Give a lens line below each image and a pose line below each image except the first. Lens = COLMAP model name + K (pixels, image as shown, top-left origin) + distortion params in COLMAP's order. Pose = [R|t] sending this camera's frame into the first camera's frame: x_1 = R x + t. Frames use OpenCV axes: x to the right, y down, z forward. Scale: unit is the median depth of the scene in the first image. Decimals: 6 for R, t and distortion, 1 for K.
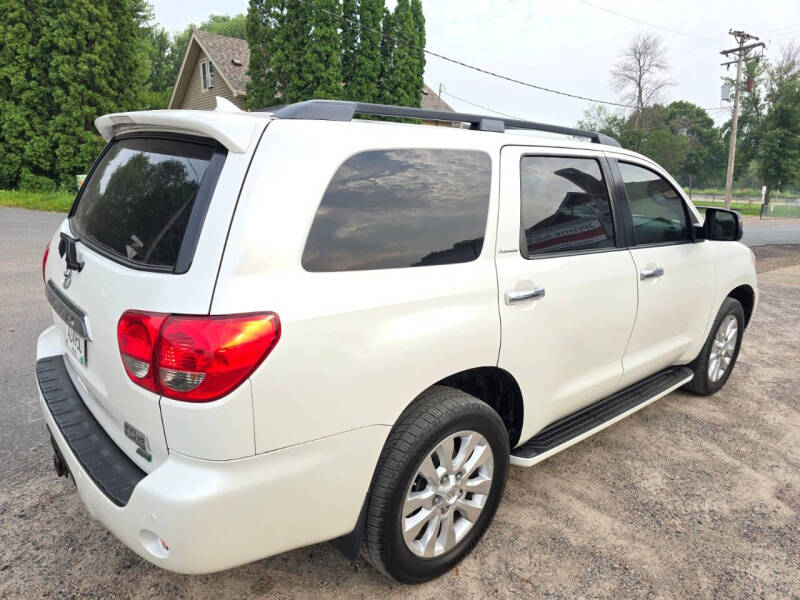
lens RADIAL K [[534.7, 0, 402.2], [0, 534.7, 300.4], [0, 0, 1]] dist [0.041609, -0.037545]
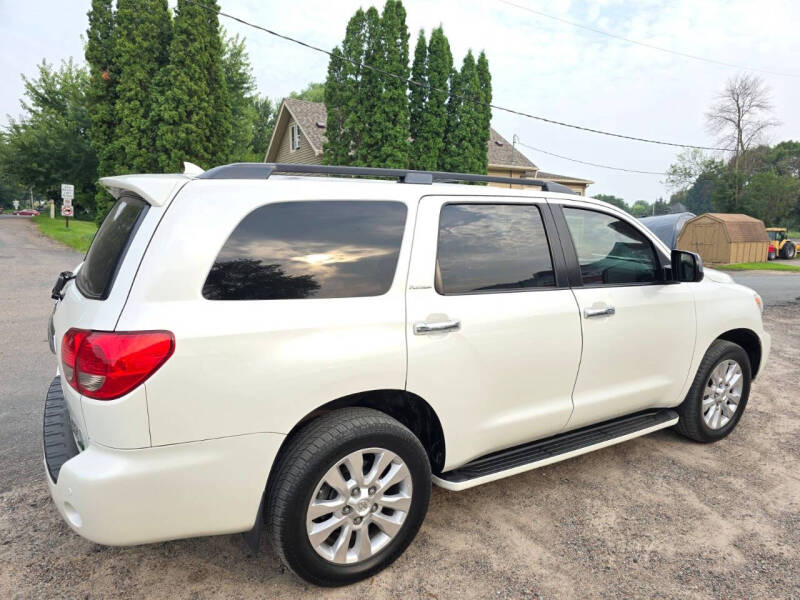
lens RADIAL K [[534.7, 0, 402.9], [0, 534.7, 303.5], [0, 0, 1]] dist [0.041609, -0.037545]
pose [[0.986704, 0.008012, -0.162329, 0.250692], [-0.021452, 0.996466, -0.081213, 0.024200], [0.161105, 0.083616, 0.983389, -0.077163]]
